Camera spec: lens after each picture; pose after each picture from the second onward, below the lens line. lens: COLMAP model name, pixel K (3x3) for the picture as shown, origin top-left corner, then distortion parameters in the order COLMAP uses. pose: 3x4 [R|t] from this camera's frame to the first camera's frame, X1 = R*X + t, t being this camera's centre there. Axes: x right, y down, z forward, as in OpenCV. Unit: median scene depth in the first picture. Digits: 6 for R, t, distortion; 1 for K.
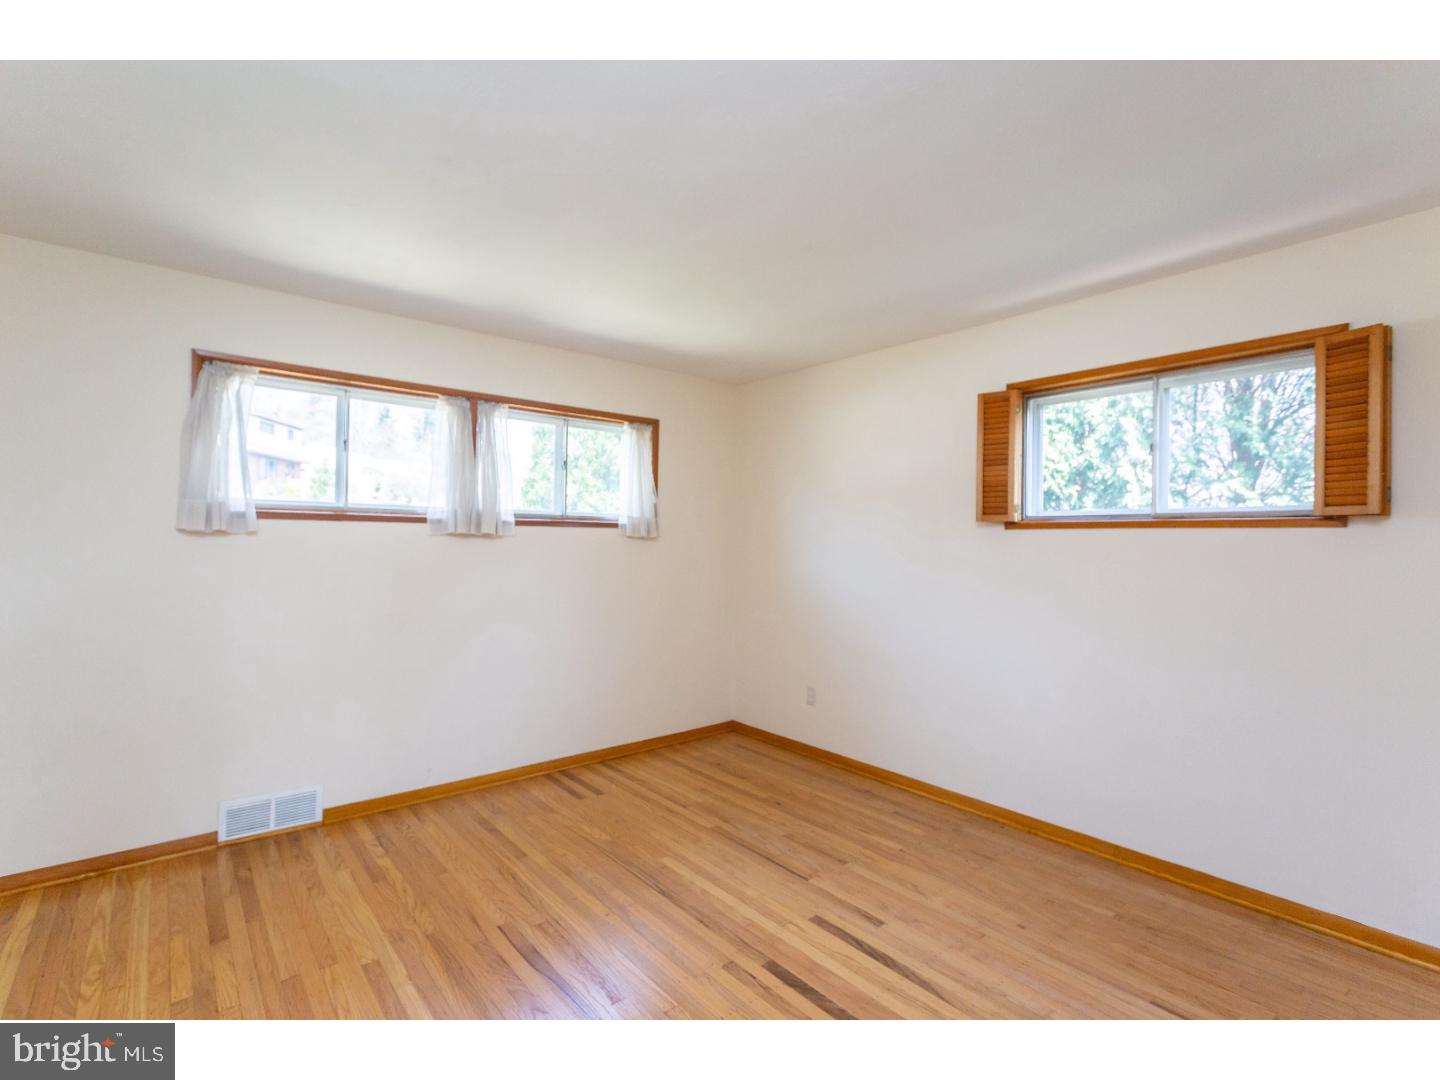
lens RADIAL K [[675.3, 0, 687.3], [0, 675.3, 544.1], [0, 0, 1]] dist [-0.000129, 0.000674]
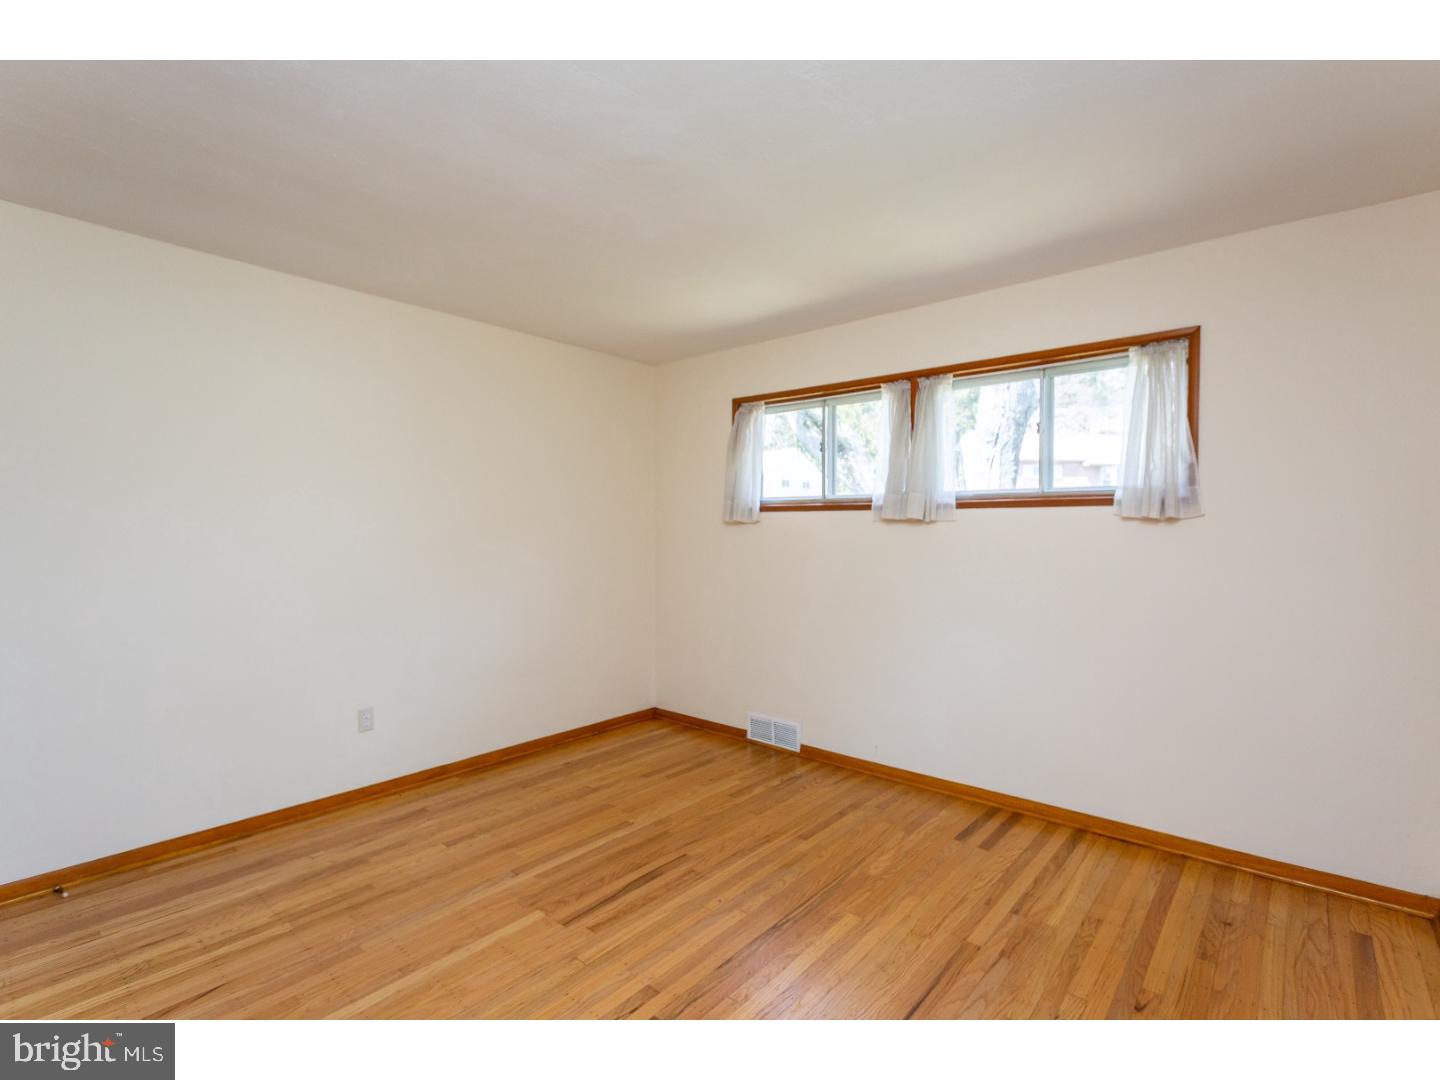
lens RADIAL K [[674.9, 0, 714.1], [0, 674.9, 537.7], [0, 0, 1]] dist [0.000548, 0.000895]
pose [[0.192255, 0.008255, -0.981310, 0.646557], [-0.000150, 0.999965, 0.008383, 0.003850], [0.981345, -0.001464, 0.192249, 0.607597]]
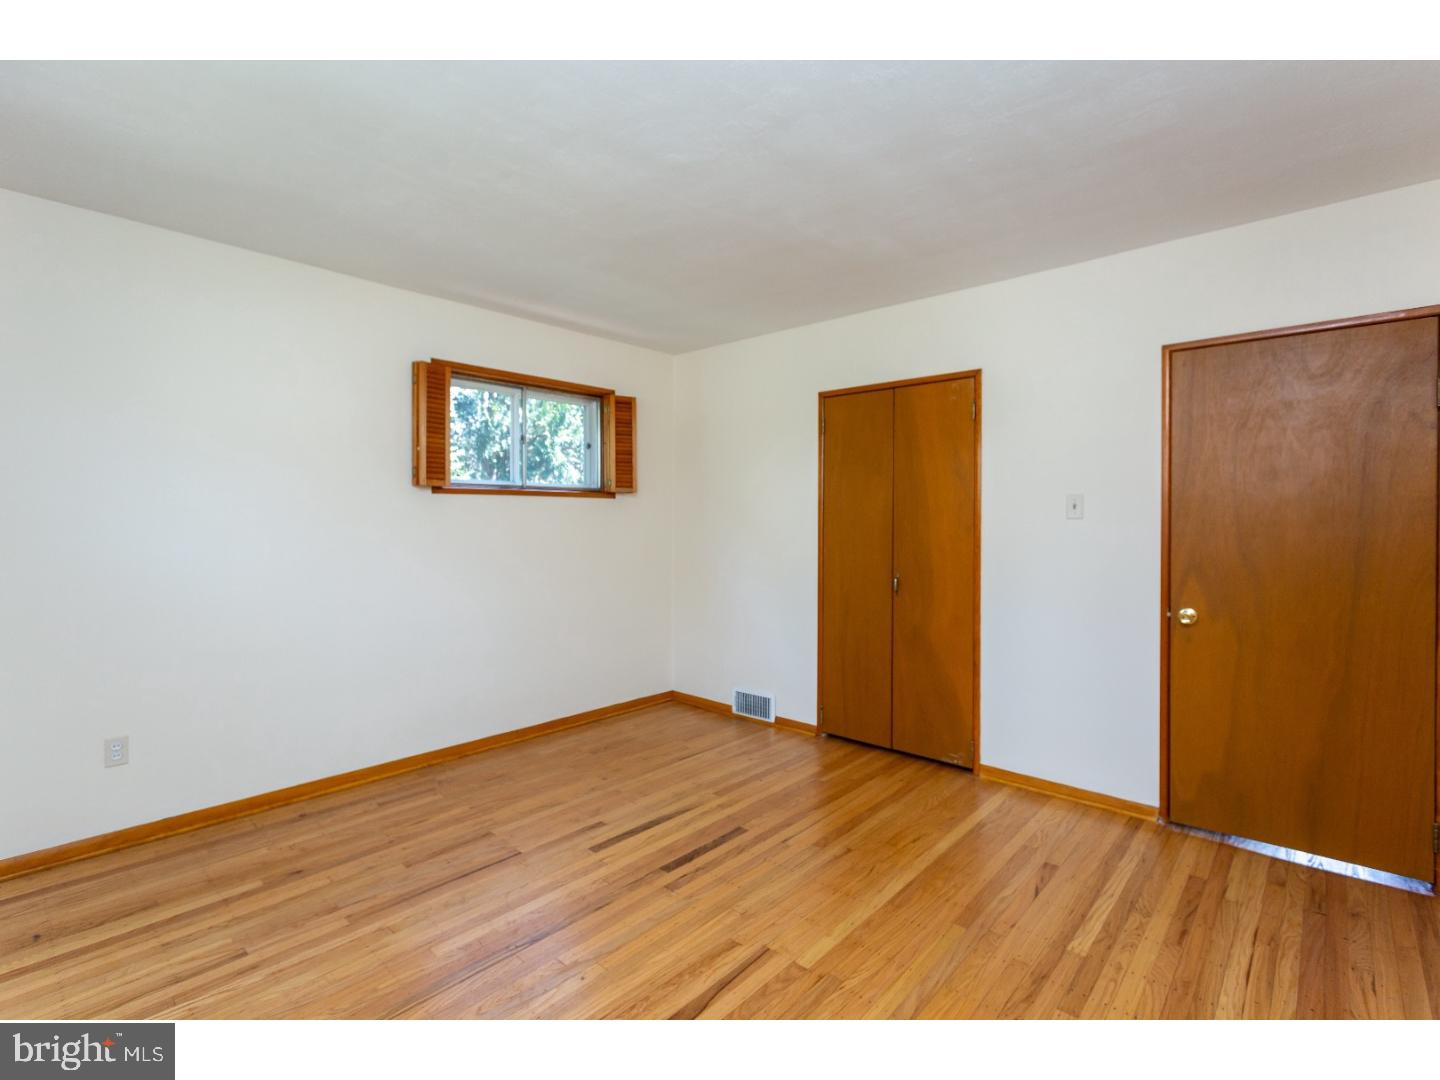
lens RADIAL K [[692.0, 0, 724.3], [0, 692.0, 522.5], [0, 0, 1]] dist [0.000457, 0.000333]
pose [[-0.182191, -0.016622, 0.983123, -0.703521], [-0.002156, 0.999861, 0.016505, 0.006351], [-0.983261, 0.000888, -0.182202, 0.747193]]
